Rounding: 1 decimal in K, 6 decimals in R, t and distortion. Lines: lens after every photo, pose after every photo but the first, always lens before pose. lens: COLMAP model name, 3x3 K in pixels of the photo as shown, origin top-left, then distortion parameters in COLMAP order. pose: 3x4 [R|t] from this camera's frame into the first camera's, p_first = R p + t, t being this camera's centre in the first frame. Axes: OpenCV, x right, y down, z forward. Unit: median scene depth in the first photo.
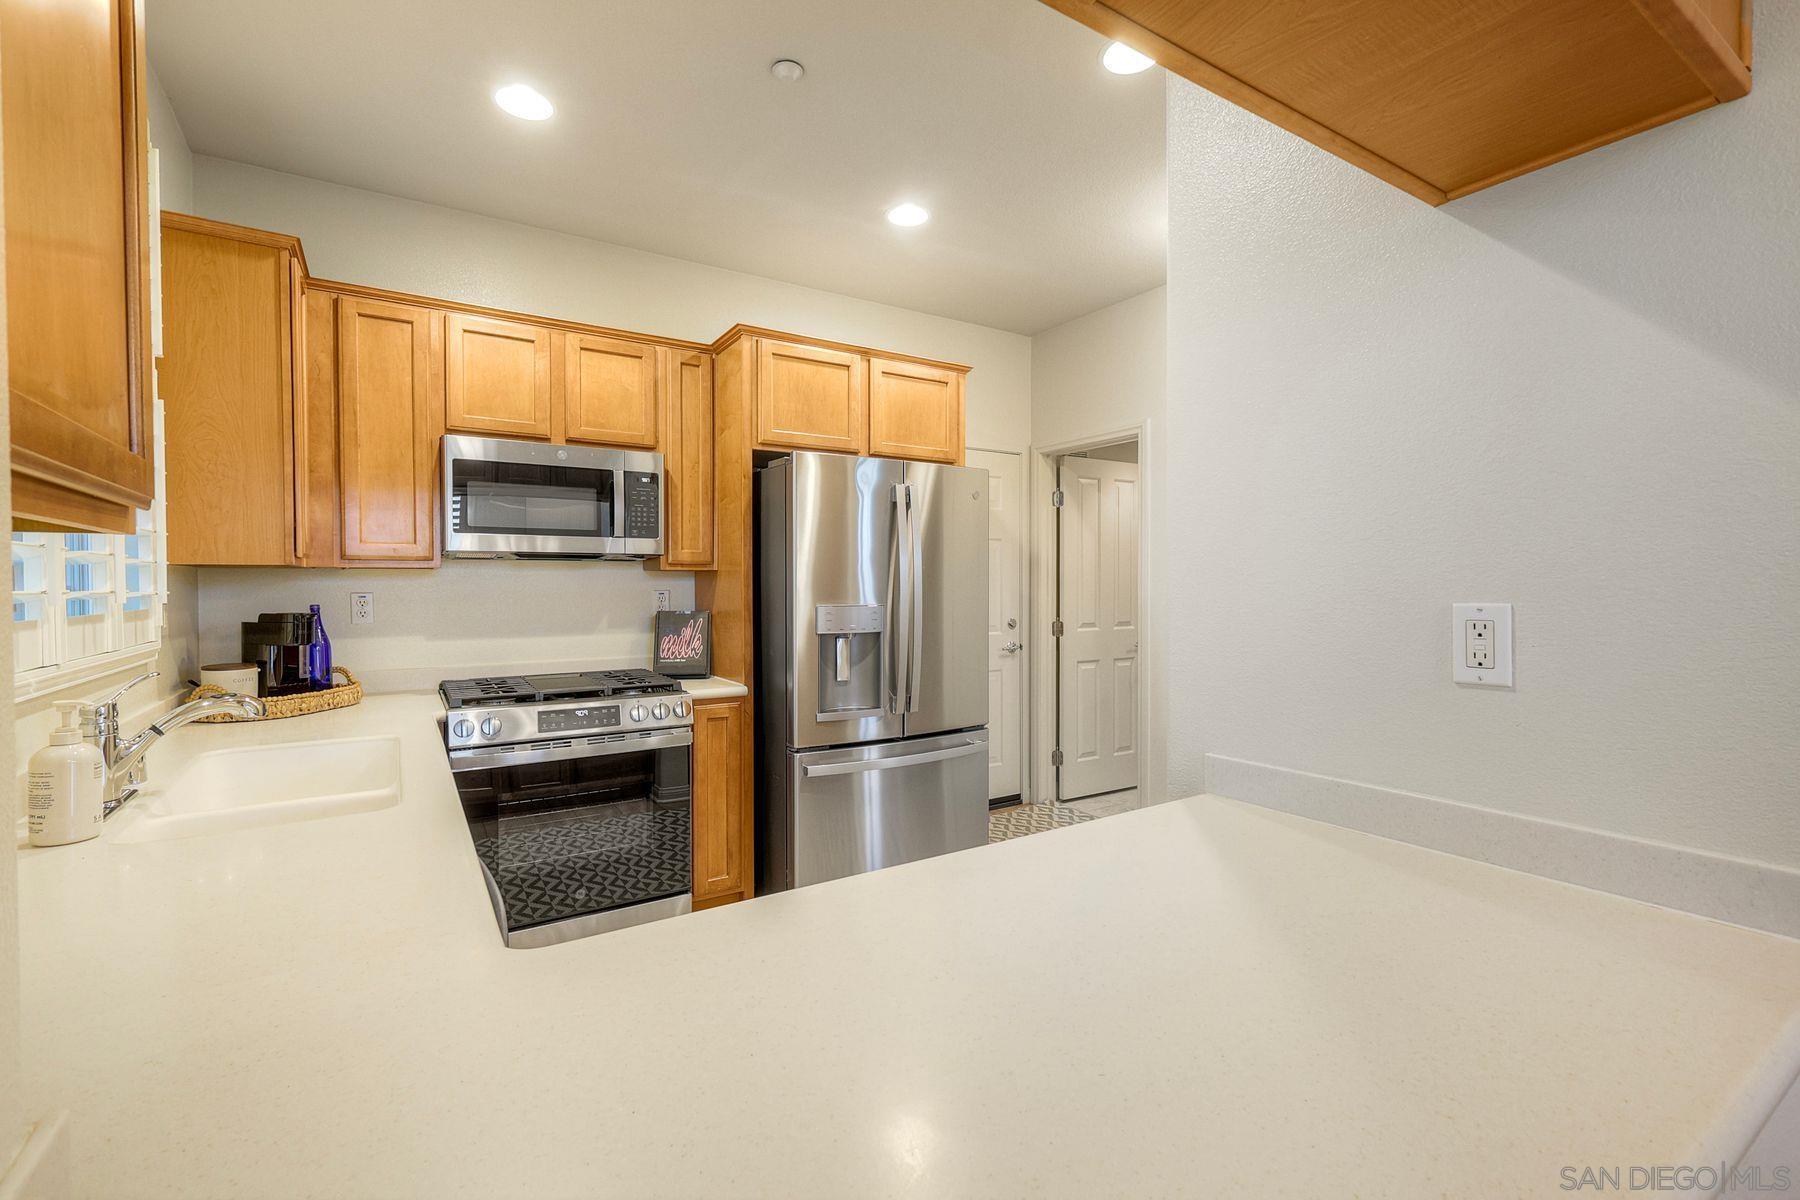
lens RADIAL K [[787.0, 0, 899.4], [0, 787.0, 594.6], [0, 0, 1]] dist [0.000022, -0.000059]
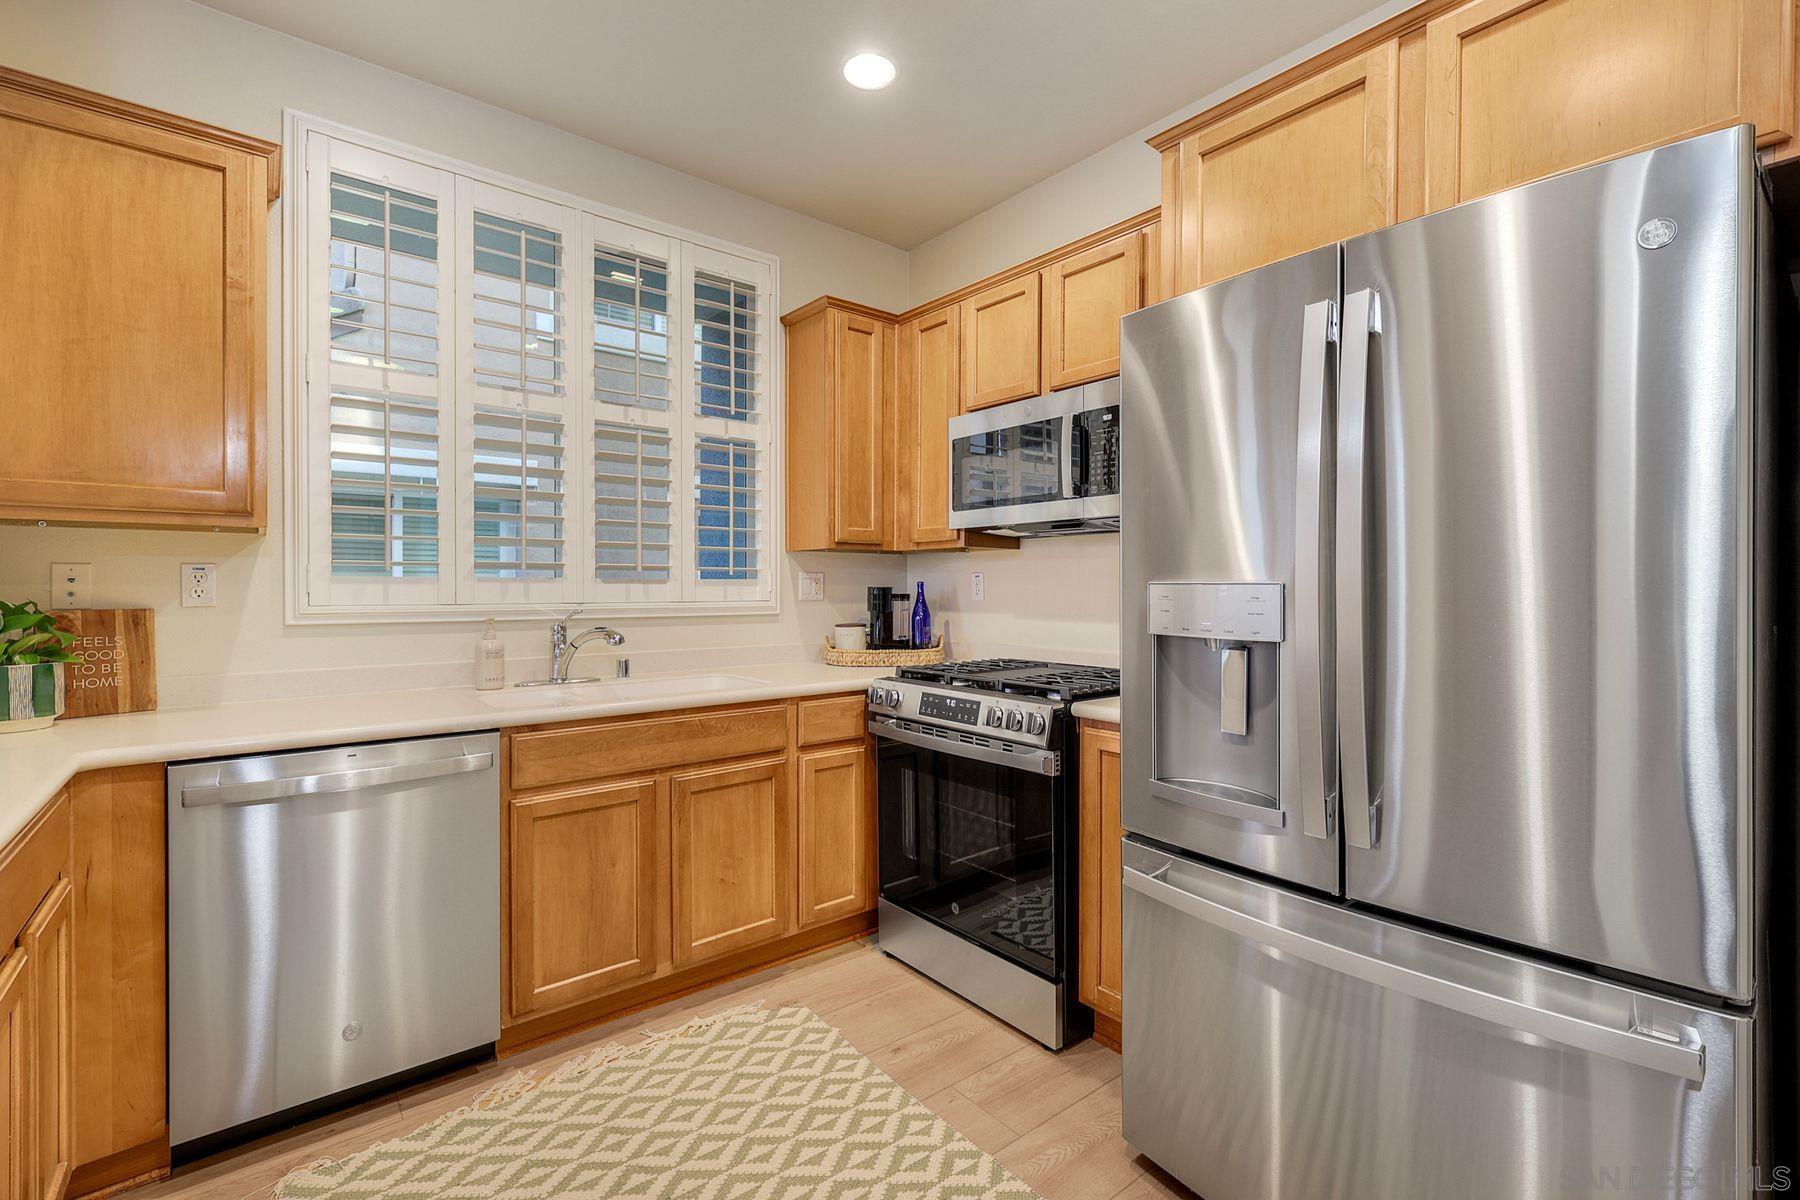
lens RADIAL K [[786.4, 0, 914.7], [0, 786.4, 591.1], [0, 0, 1]] dist [0.001944, 0.000451]
pose [[0.114048, 0.005763, -0.993459, 0.438160], [-0.015106, 0.999878, 0.004066, 0.020568], [0.993360, 0.014543, 0.114121, 0.799954]]
